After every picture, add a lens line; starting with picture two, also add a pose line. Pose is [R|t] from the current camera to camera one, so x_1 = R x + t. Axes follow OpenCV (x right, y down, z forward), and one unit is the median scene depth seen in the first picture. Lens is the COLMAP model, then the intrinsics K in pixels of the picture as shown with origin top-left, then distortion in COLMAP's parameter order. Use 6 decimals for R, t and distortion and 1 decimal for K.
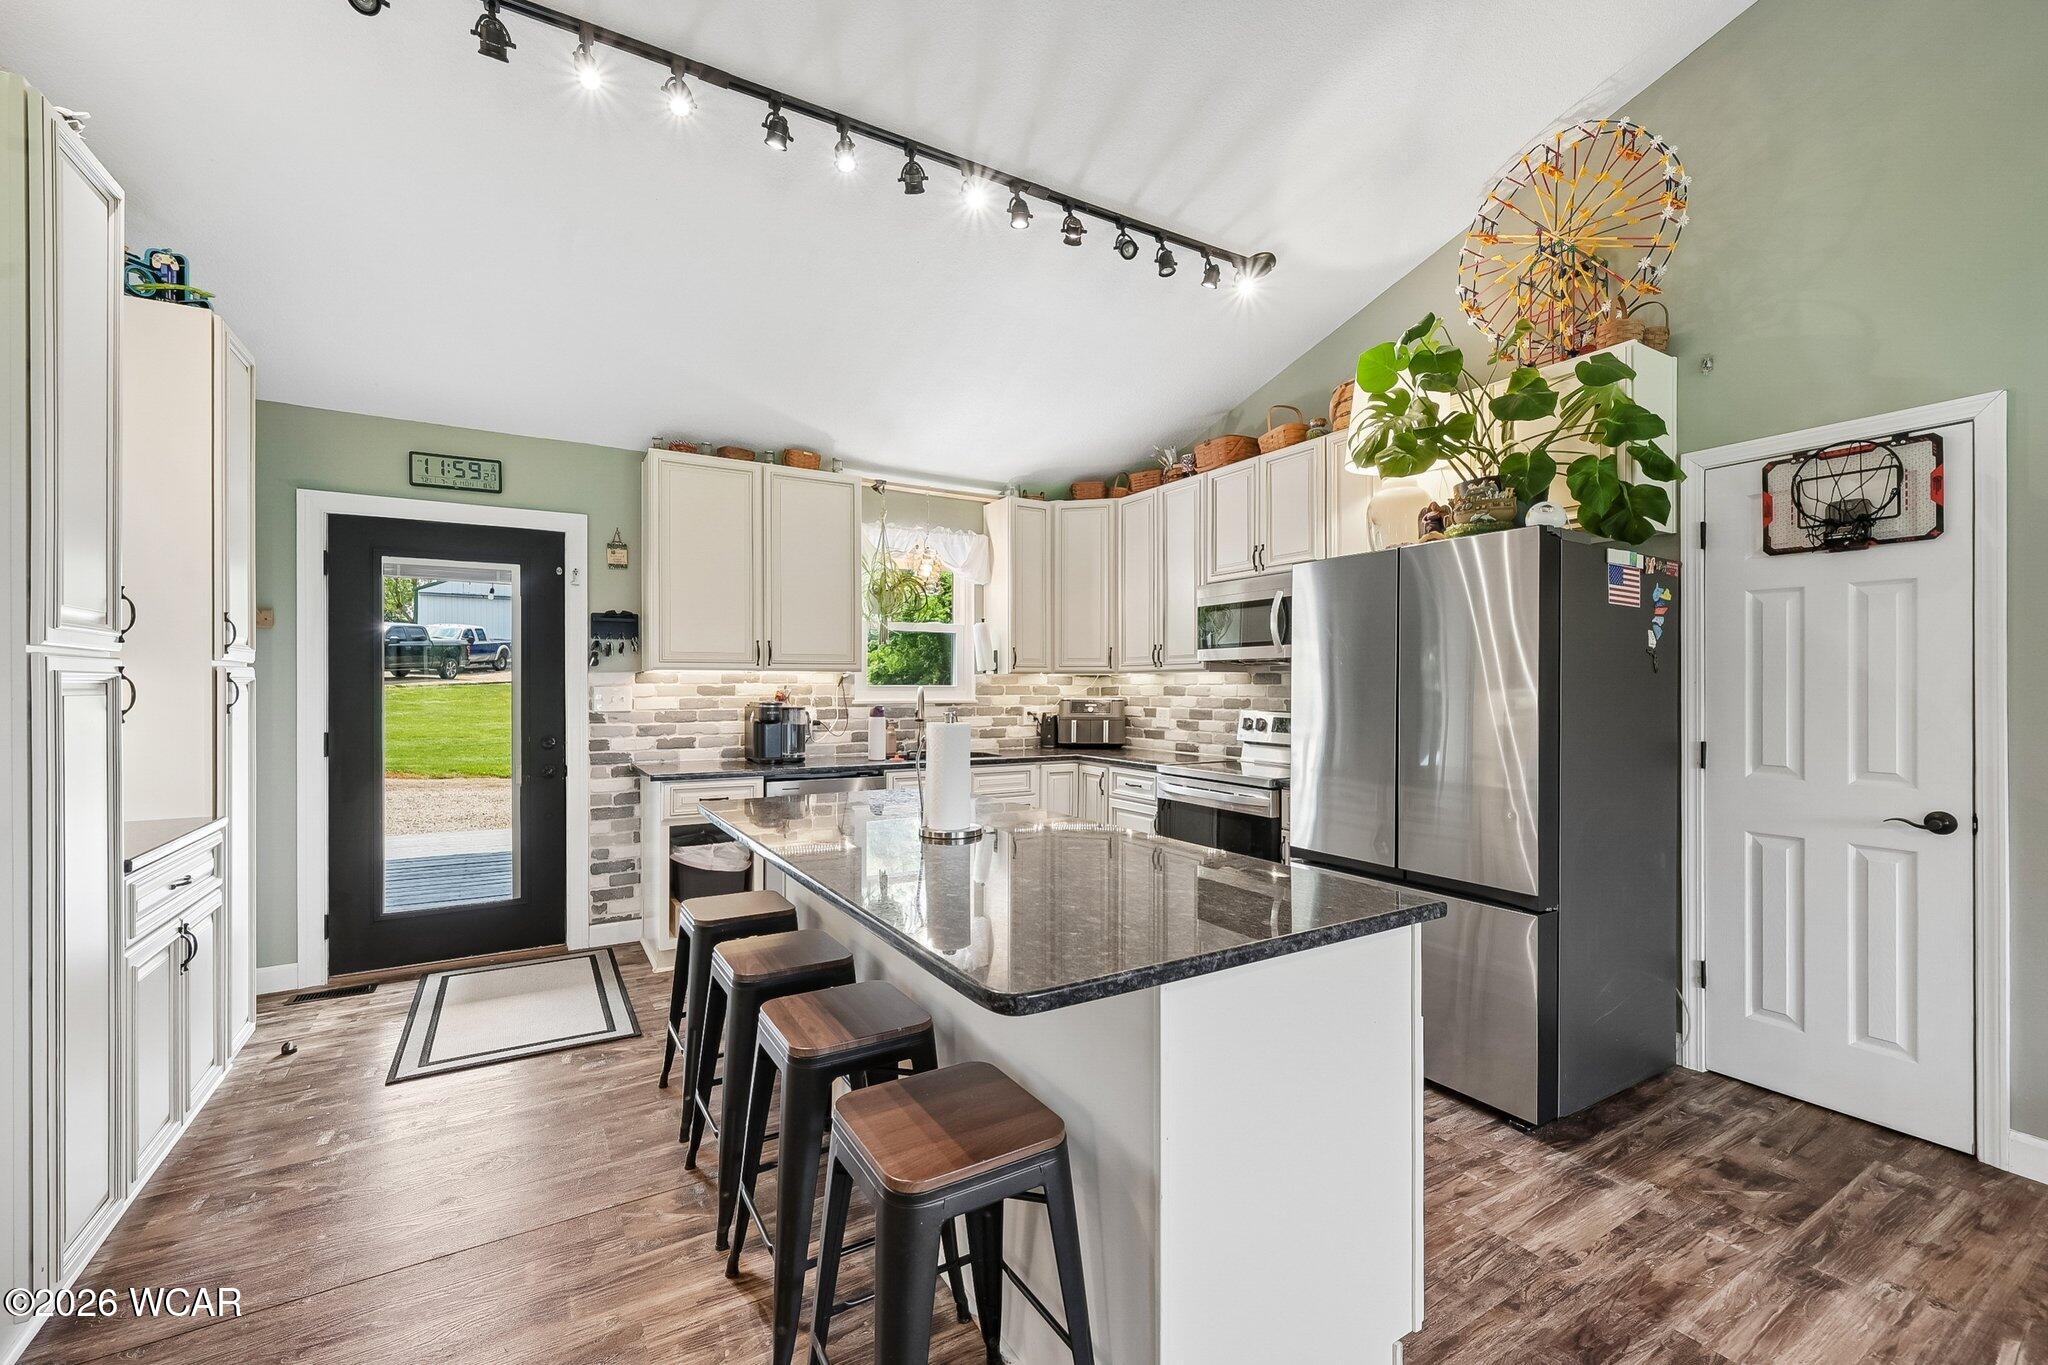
lens RADIAL K [[842.3, 0, 1035.1], [0, 842.3, 684.7], [0, 0, 1]] dist [0.000848, 0.000084]
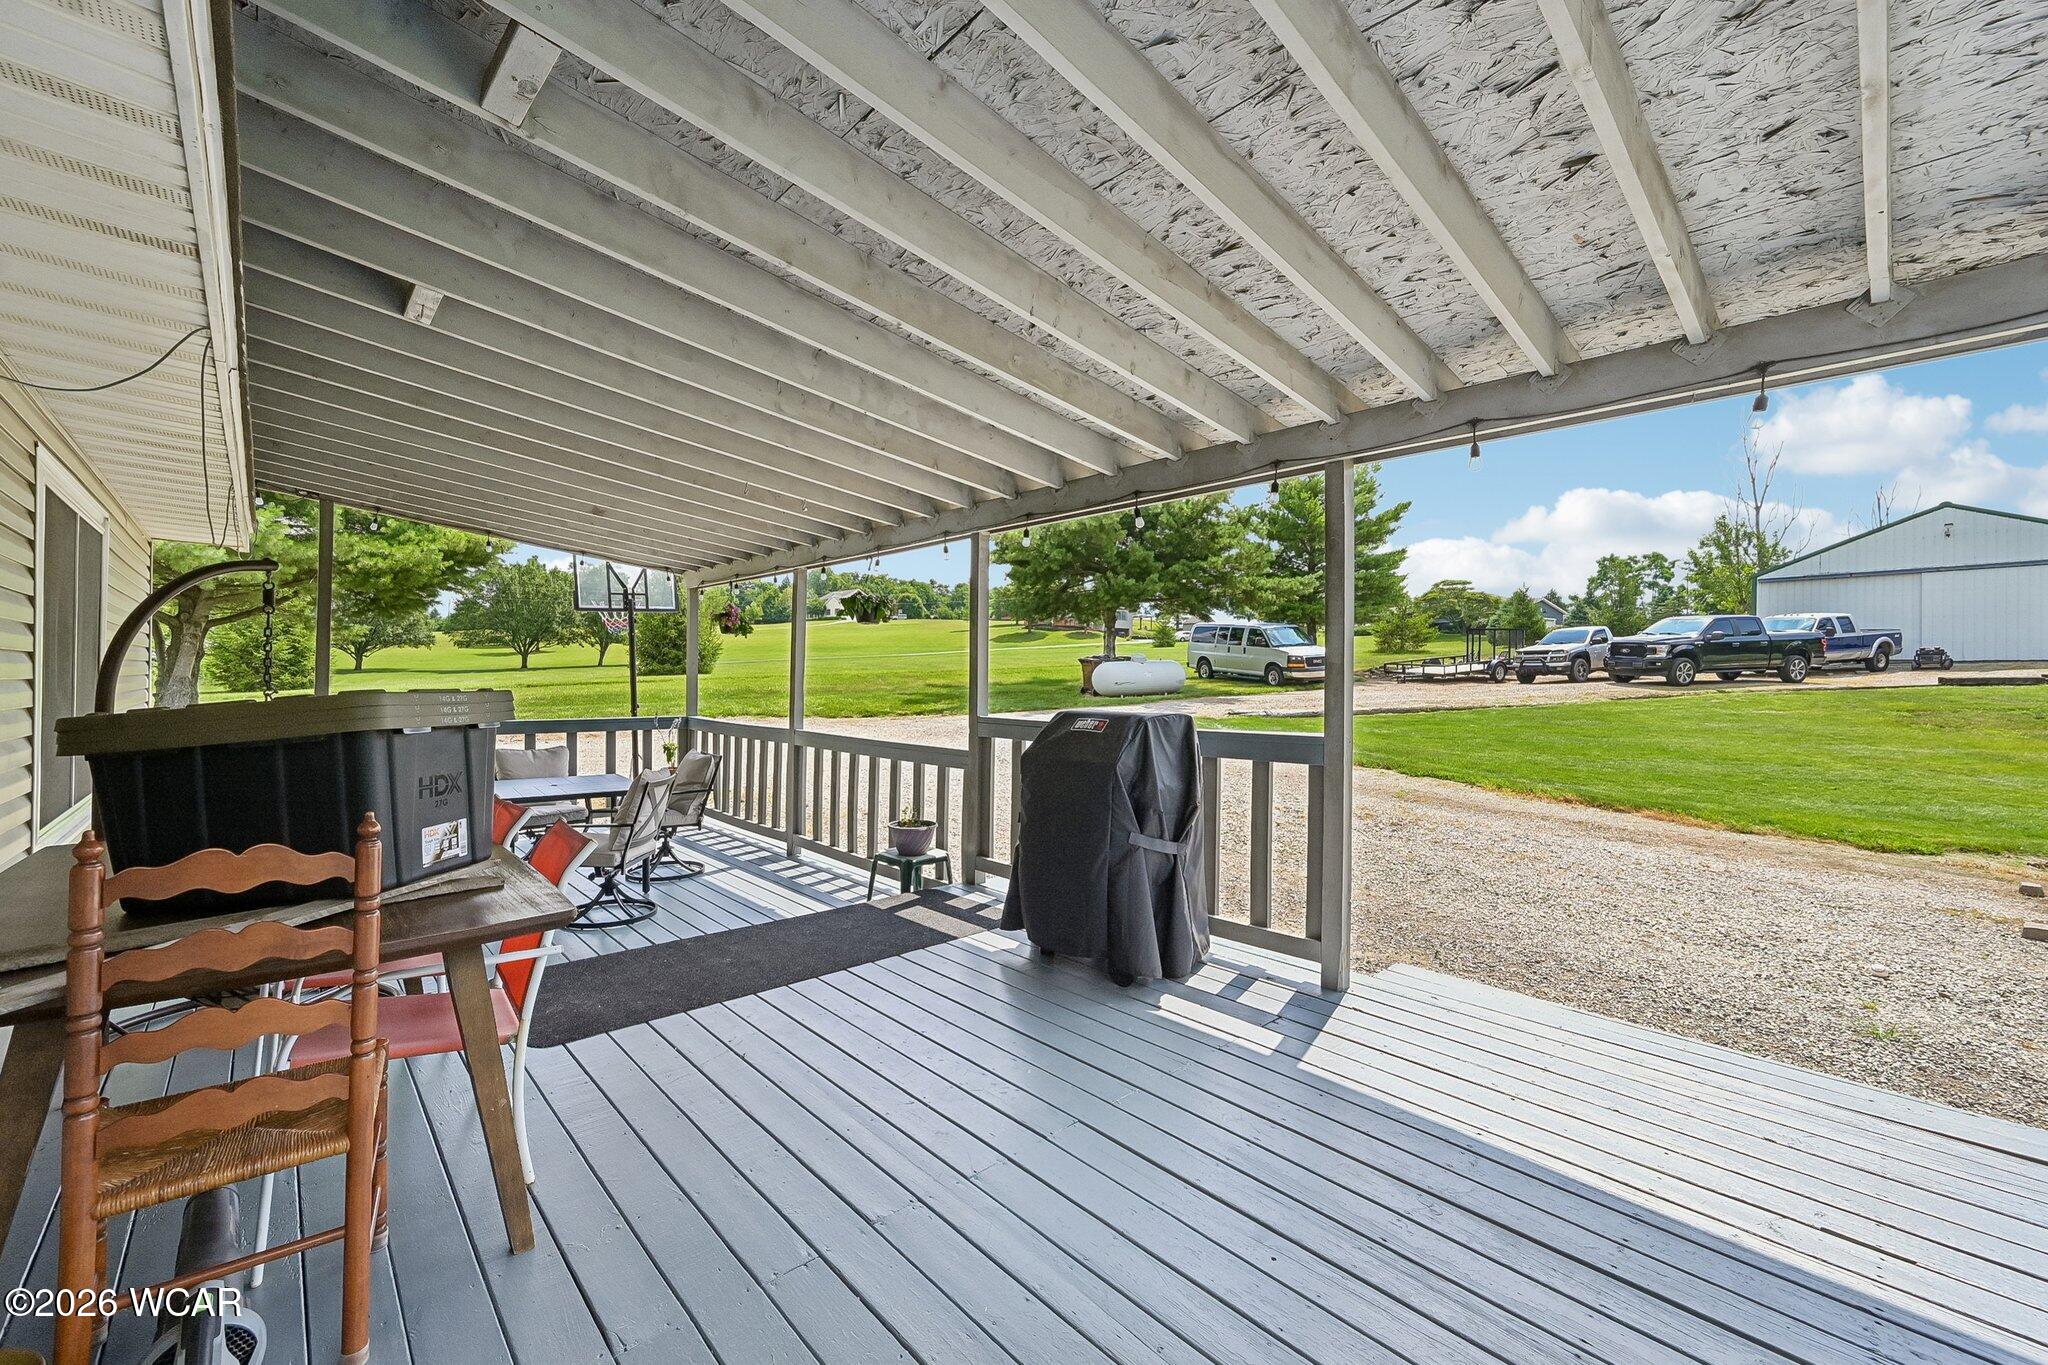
lens RADIAL K [[814.8, 0, 1029.9], [0, 814.8, 665.5], [0, 0, 1]] dist [0.003615, 0.000344]
pose [[0.192658, -0.023075, -0.980995, -0.719120], [-0.007349, 0.999662, -0.024957, 0.010074], [0.981239, 0.012017, 0.192423, 1.266274]]
